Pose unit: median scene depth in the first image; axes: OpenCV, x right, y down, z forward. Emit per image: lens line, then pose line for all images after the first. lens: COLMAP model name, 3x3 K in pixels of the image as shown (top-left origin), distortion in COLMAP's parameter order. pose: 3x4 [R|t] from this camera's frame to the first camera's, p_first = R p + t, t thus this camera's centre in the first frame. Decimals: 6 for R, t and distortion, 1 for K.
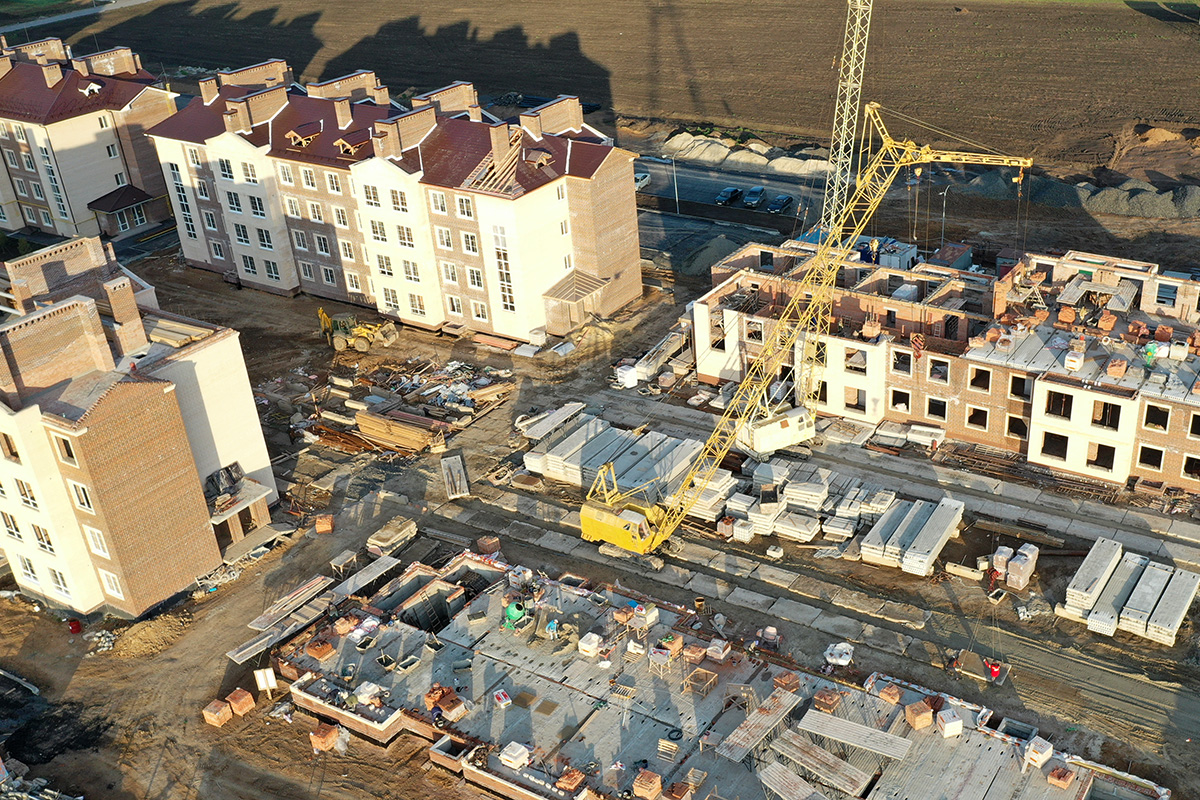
lens RADIAL K [[1217.2, 0, 781.5], [0, 1217.2, 400.6], [0, 0, 1]] dist [-0.002581, -0.008925]
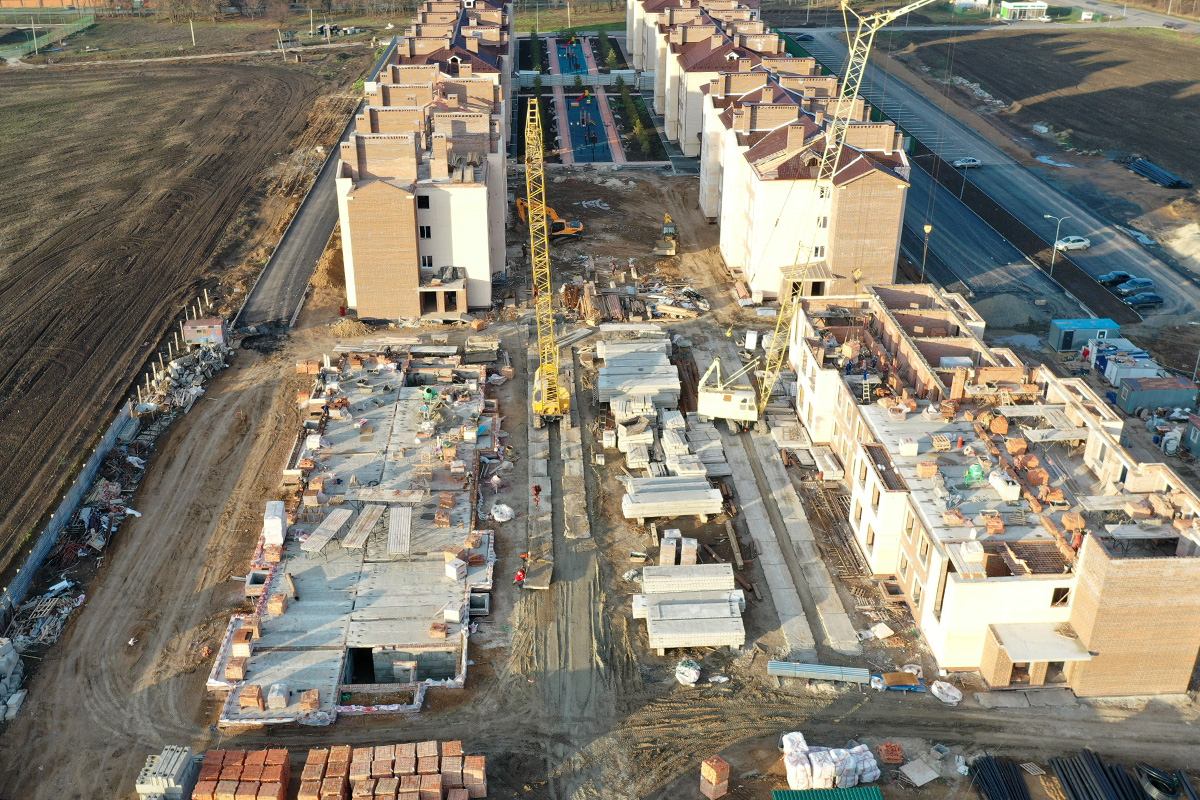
lens RADIAL K [[1172.2, 0, 674.2], [0, 1172.2, 399.2], [0, 0, 1]] dist [0.000498, 0.001229]
pose [[0.557617, 0.388384, -0.733635, 0.788259], [-0.412734, 0.896526, 0.160910, -0.136726], [0.720218, 0.213070, 0.660218, 0.217719]]
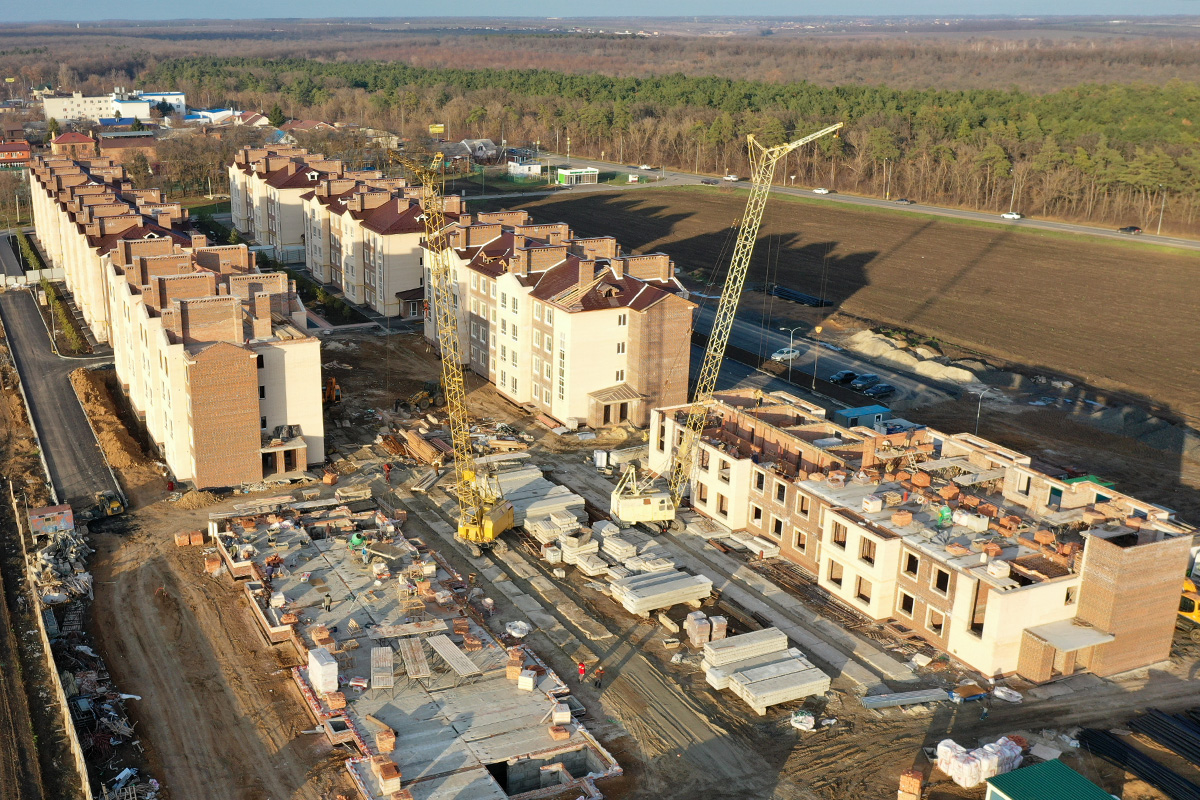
lens RADIAL K [[1223.1, 0, 534.1], [0, 1223.1, 401.6], [0, 0, 1]] dist [-0.001968, 0.005871]
pose [[0.804428, 0.194825, -0.561194, 0.580230], [-0.298635, 0.949269, -0.098520, 0.077802], [0.513530, 0.246844, 0.821800, -0.099636]]
